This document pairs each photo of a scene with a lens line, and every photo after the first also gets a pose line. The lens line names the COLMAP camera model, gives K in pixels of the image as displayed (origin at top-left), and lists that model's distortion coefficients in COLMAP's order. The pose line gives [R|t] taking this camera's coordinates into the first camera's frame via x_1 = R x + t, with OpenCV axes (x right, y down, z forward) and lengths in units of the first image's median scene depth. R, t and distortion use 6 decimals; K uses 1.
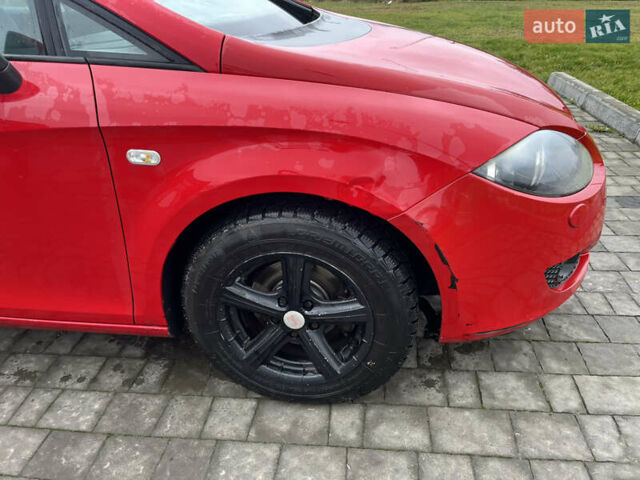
lens RADIAL K [[480.1, 0, 318.0], [0, 480.1, 237.8], [0, 0, 1]] dist [0.067748, -0.110776]
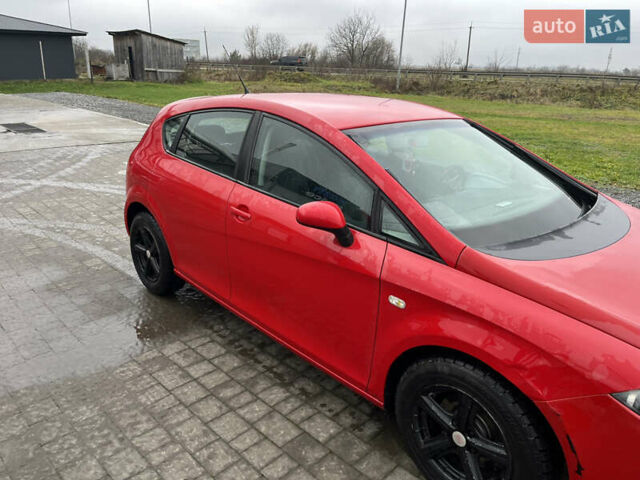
lens RADIAL K [[480.1, 0, 318.0], [0, 480.1, 237.8], [0, 0, 1]] dist [0.067748, -0.110776]
pose [[0.772277, 0.242044, -0.587370, 0.308140], [-0.328957, 0.943329, -0.043785, -0.178847], [0.543485, 0.227034, 0.808133, -0.483654]]
